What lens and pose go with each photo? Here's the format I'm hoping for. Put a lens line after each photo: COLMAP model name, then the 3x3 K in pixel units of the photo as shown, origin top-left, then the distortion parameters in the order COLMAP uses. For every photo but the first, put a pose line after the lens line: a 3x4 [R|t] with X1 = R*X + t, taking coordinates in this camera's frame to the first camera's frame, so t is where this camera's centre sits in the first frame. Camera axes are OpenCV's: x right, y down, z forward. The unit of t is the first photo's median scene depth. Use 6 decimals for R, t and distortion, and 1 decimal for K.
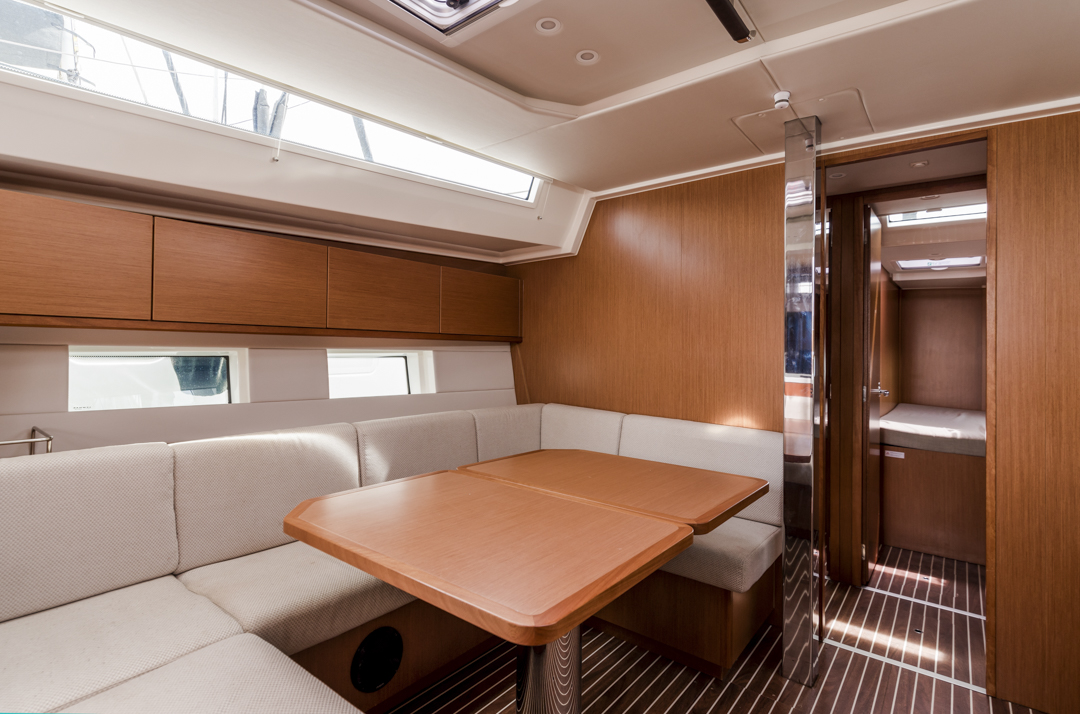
lens RADIAL K [[534.0, 0, 537.1], [0, 534.0, 353.4], [0, 0, 1]] dist [-0.002589, 0.000003]
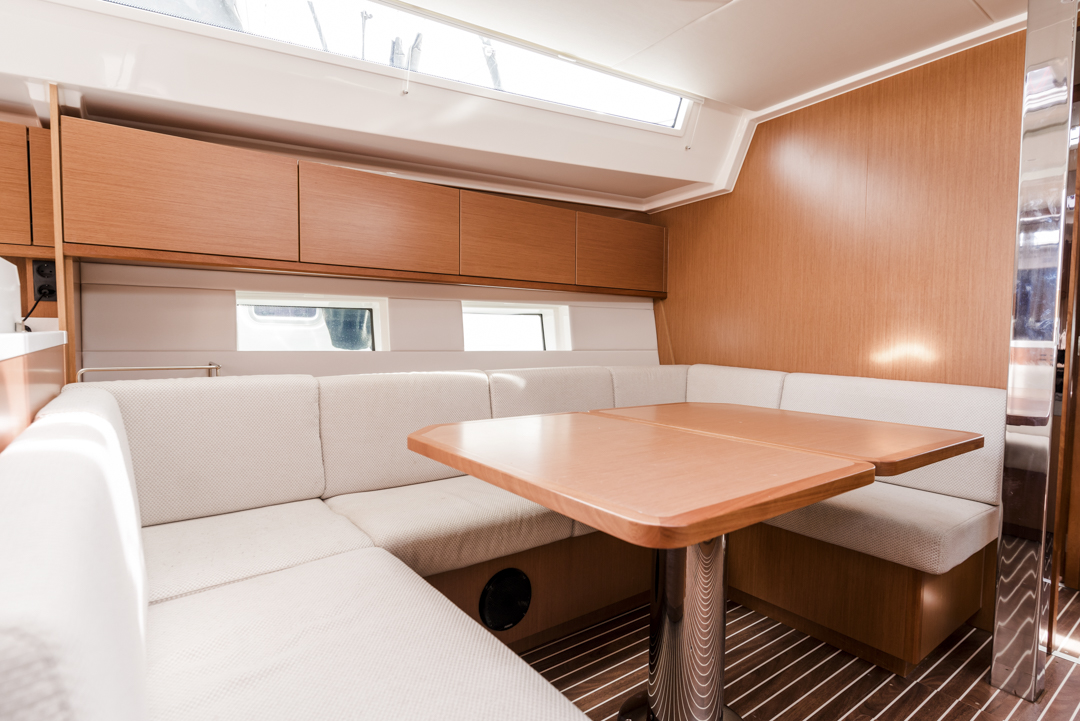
lens RADIAL K [[556.9, 0, 541.5], [0, 556.9, 376.6], [0, 0, 1]] dist [-0.000008, -0.002145]
pose [[0.967293, 0.014007, -0.253276, 0.010856], [0.001934, 0.998038, 0.062583, 0.074288], [0.253656, -0.061026, 0.965367, 0.043412]]
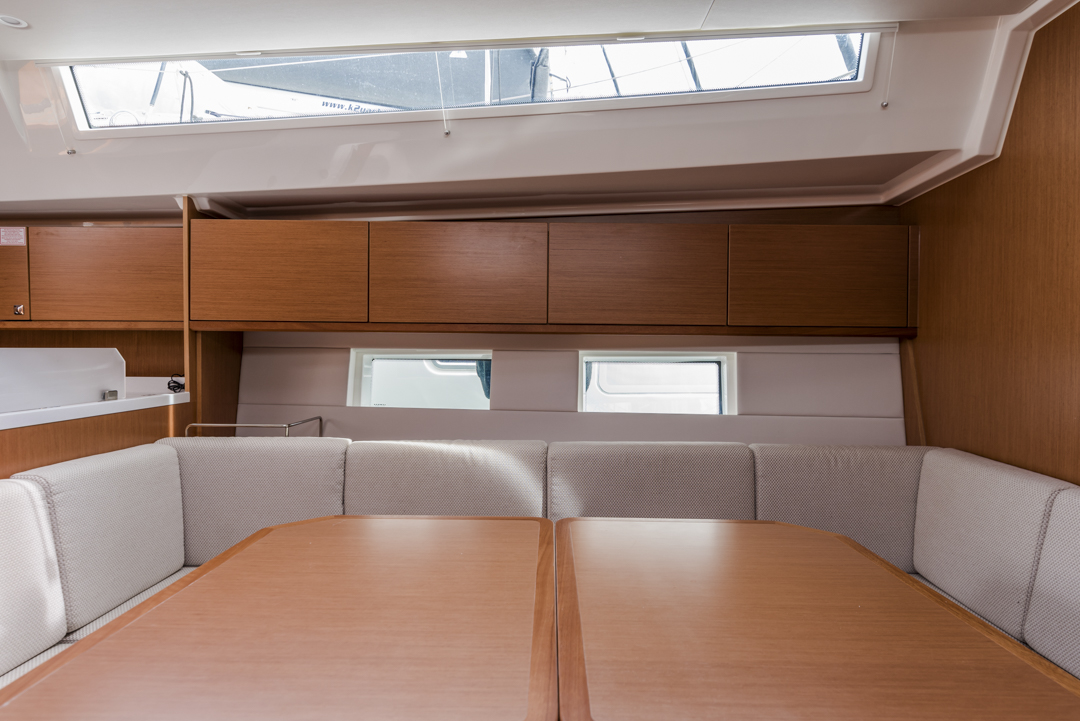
lens RADIAL K [[645.1, 0, 545.2], [0, 645.1, 377.1], [0, 0, 1]] dist [0.001664, 0.002139]
pose [[0.621737, 0.017221, -0.783037, 0.374967], [-0.004490, 0.999820, 0.018424, 0.015988], [0.783213, -0.007939, 0.621702, 0.380881]]
